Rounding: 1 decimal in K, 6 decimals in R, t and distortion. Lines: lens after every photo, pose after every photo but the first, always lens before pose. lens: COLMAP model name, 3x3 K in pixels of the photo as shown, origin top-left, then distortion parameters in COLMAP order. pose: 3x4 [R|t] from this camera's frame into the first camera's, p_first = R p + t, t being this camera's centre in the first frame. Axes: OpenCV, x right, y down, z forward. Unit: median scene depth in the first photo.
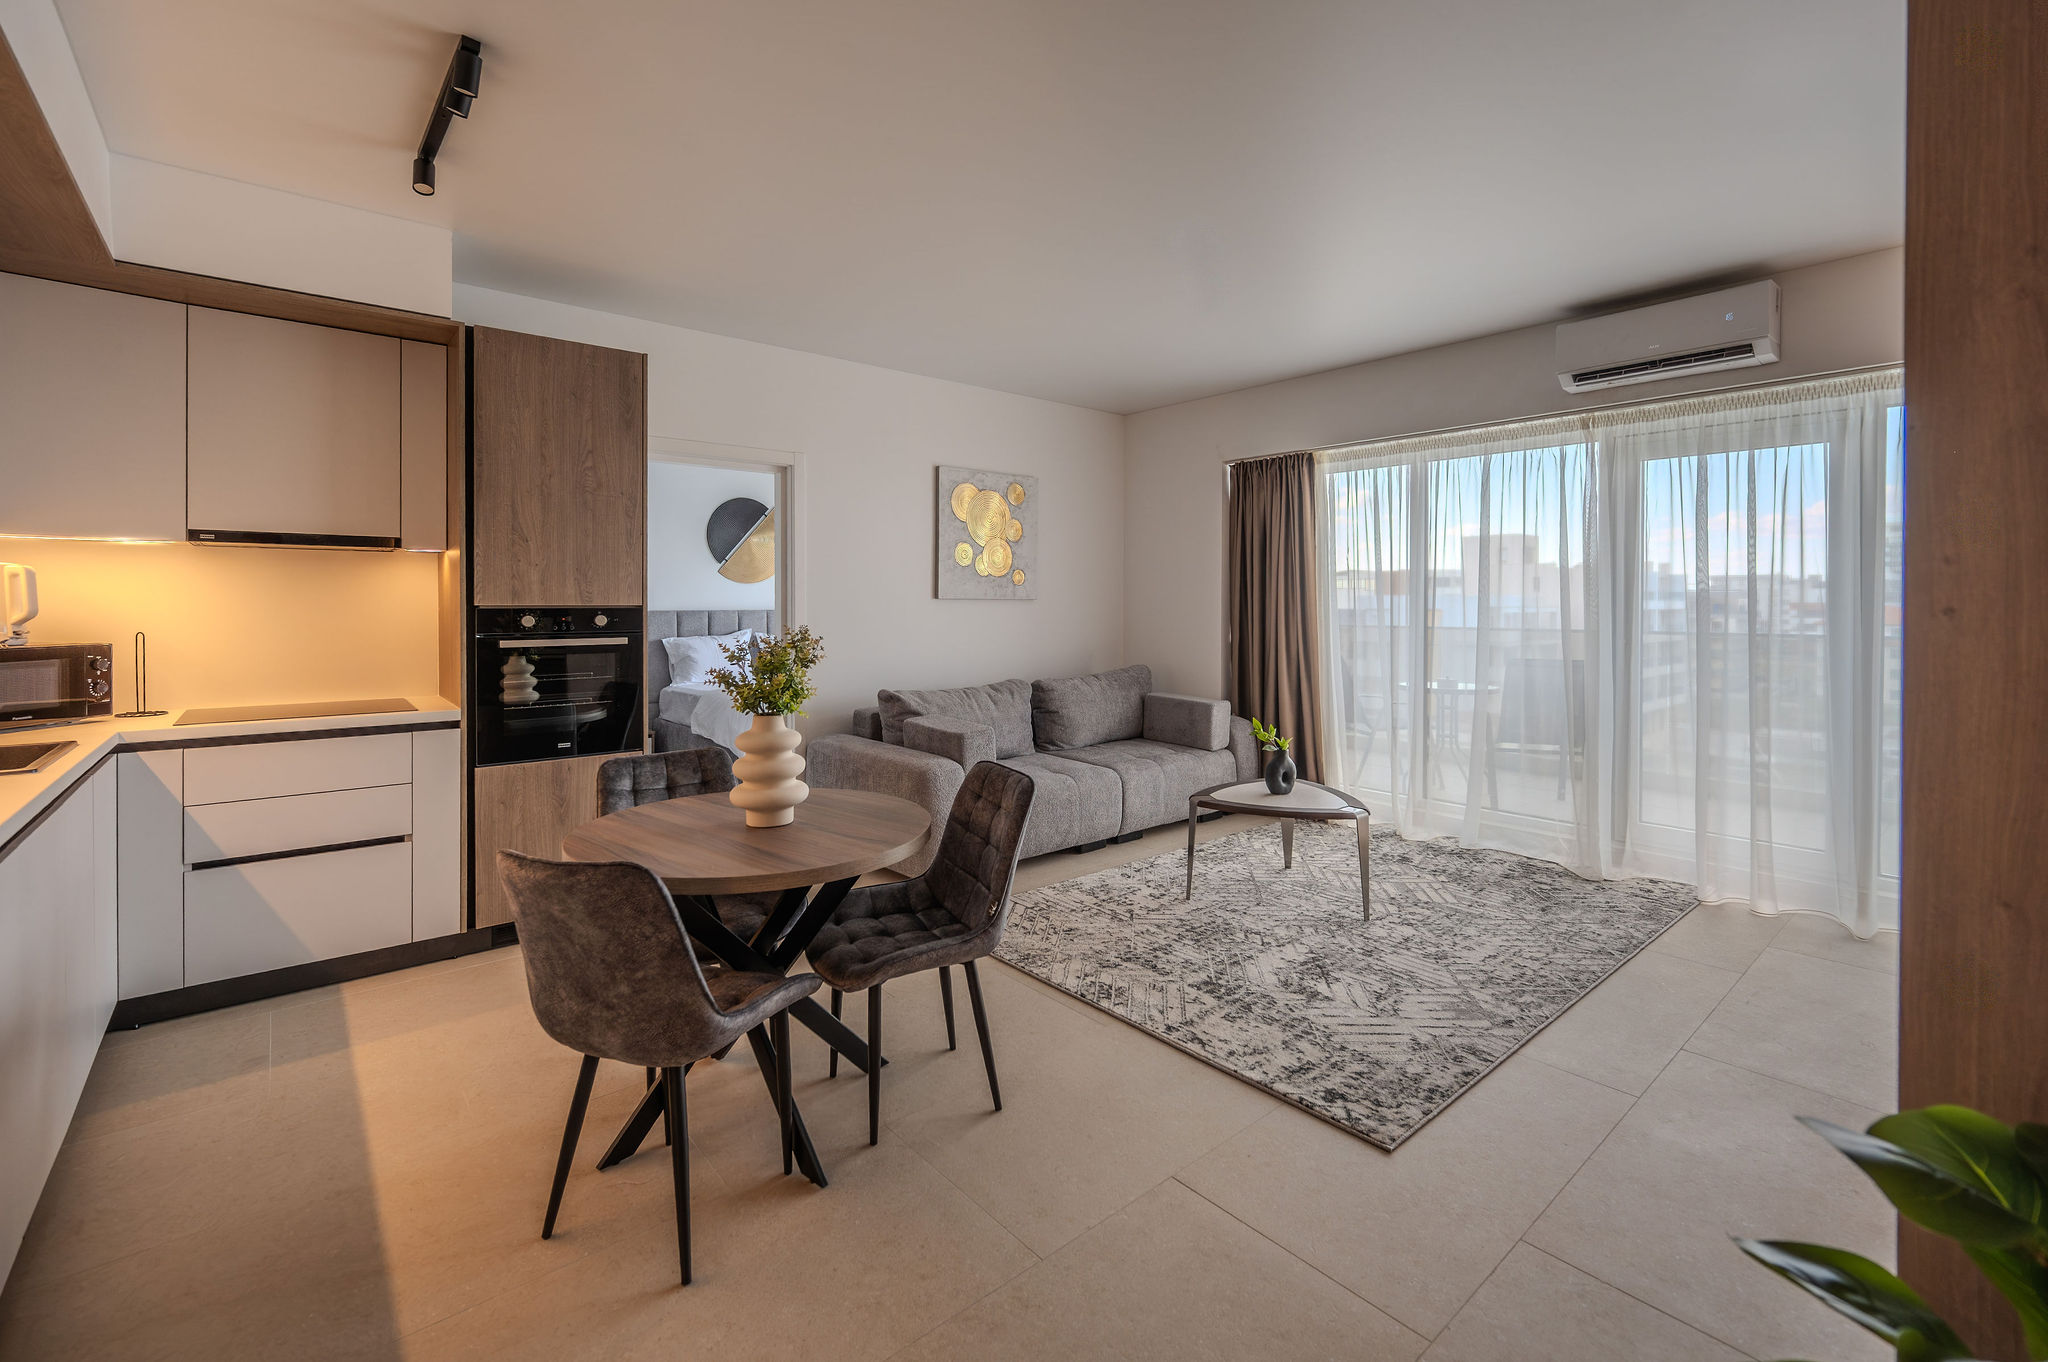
lens RADIAL K [[880.0, 0, 1031.7], [0, 880.0, 606.7], [0, 0, 1]] dist [0.001033, -0.000367]
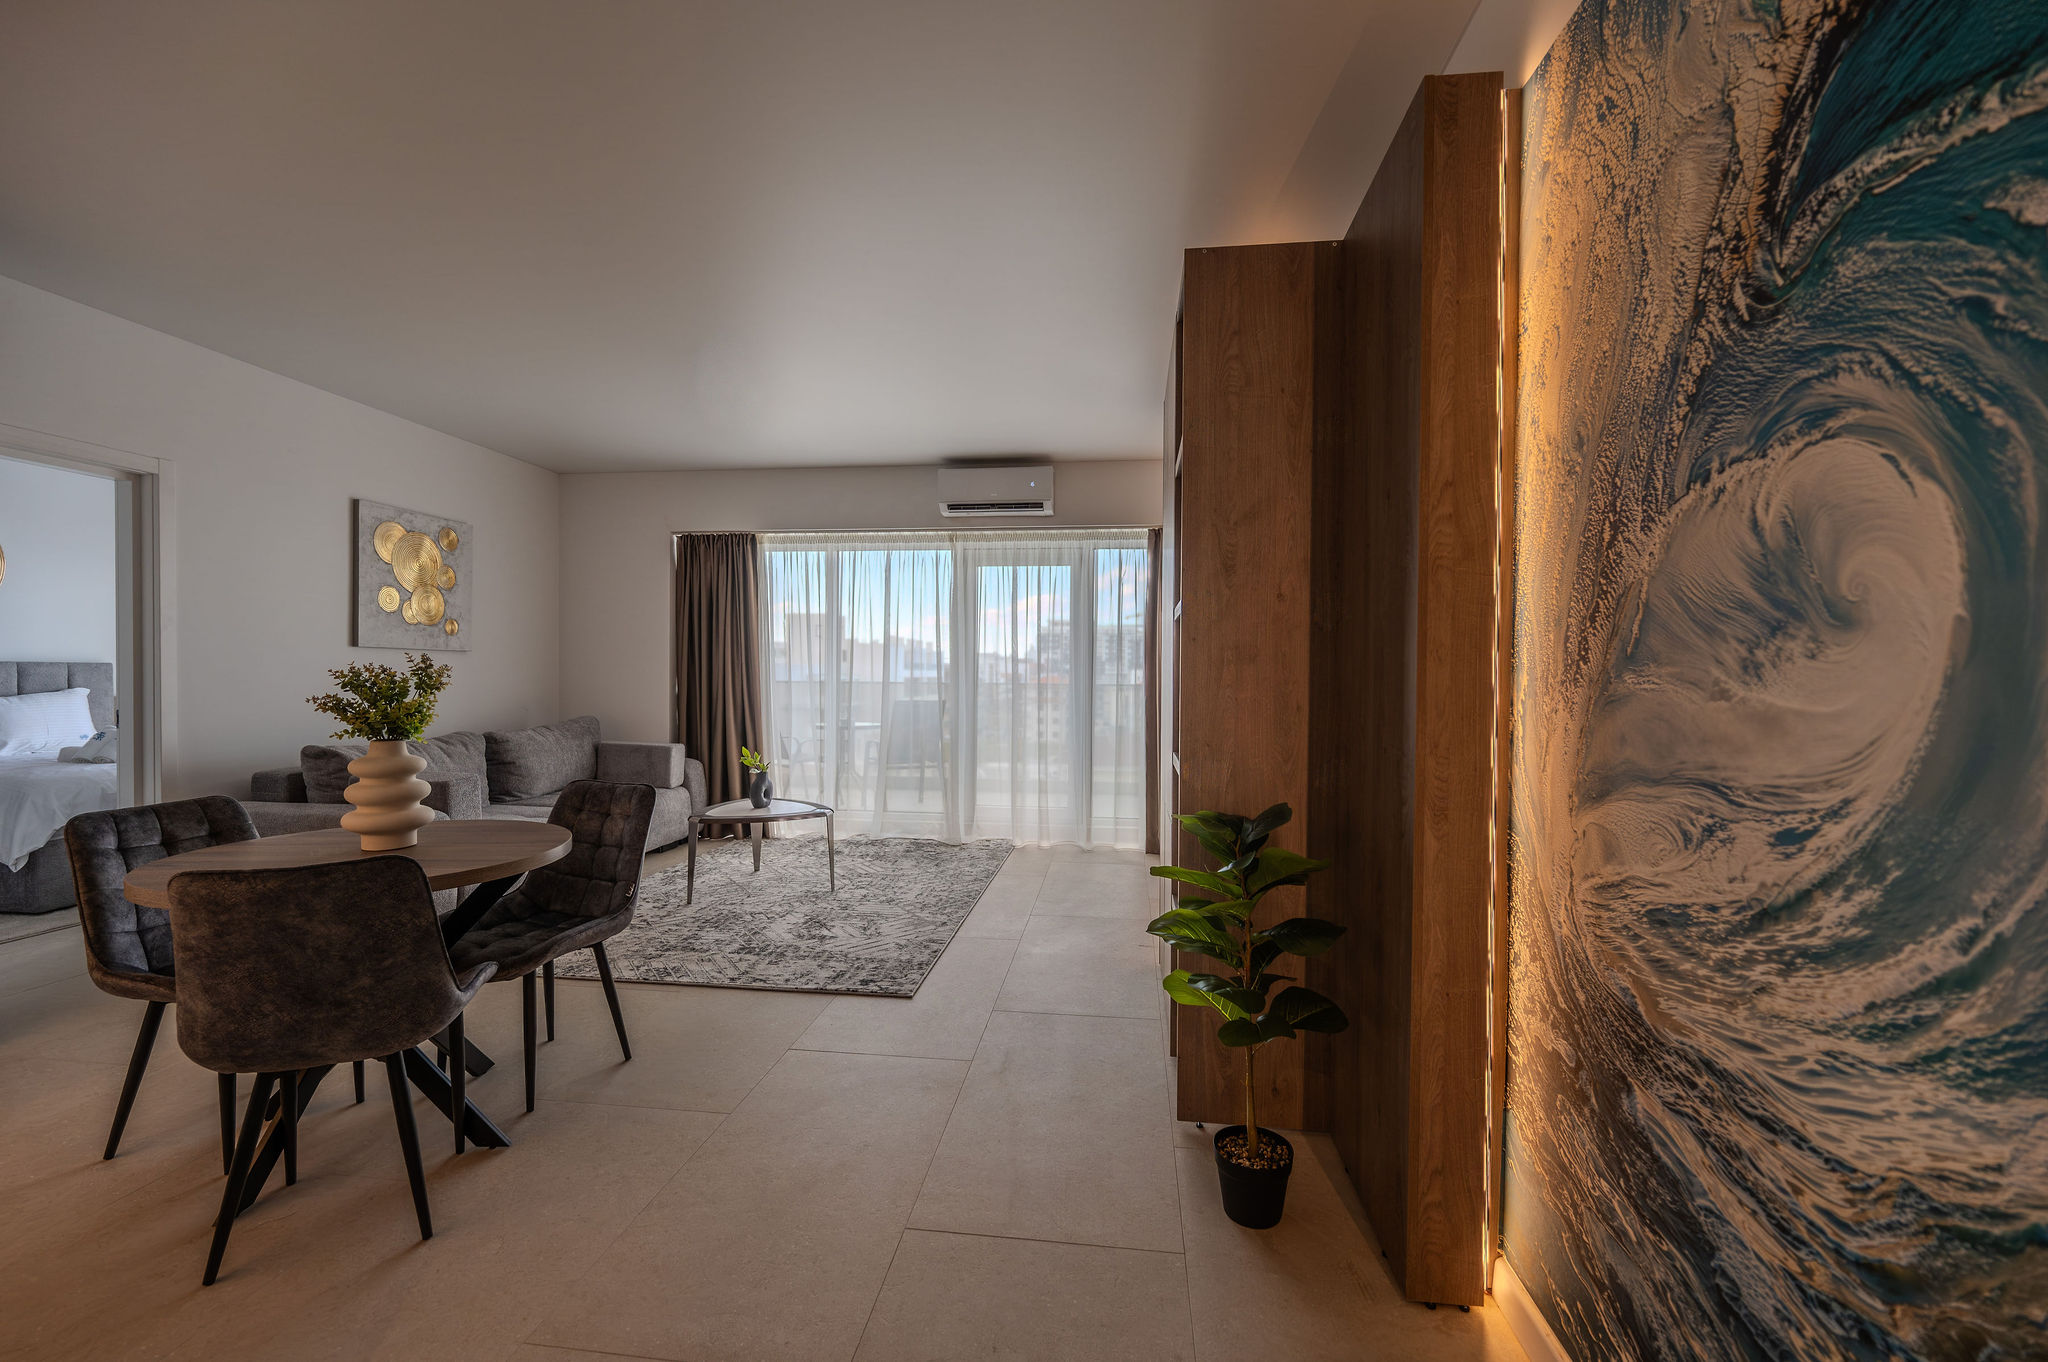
lens RADIAL K [[826.3, 0, 1024.0], [0, 826.3, 681.0], [0, 0, 1]] dist [0.000338, -0.000068]
pose [[0.738258, -0.000355, 0.674519, -0.261392], [-0.002955, 0.999989, 0.003761, 0.031687], [-0.674512, -0.004770, 0.738248, -0.128512]]
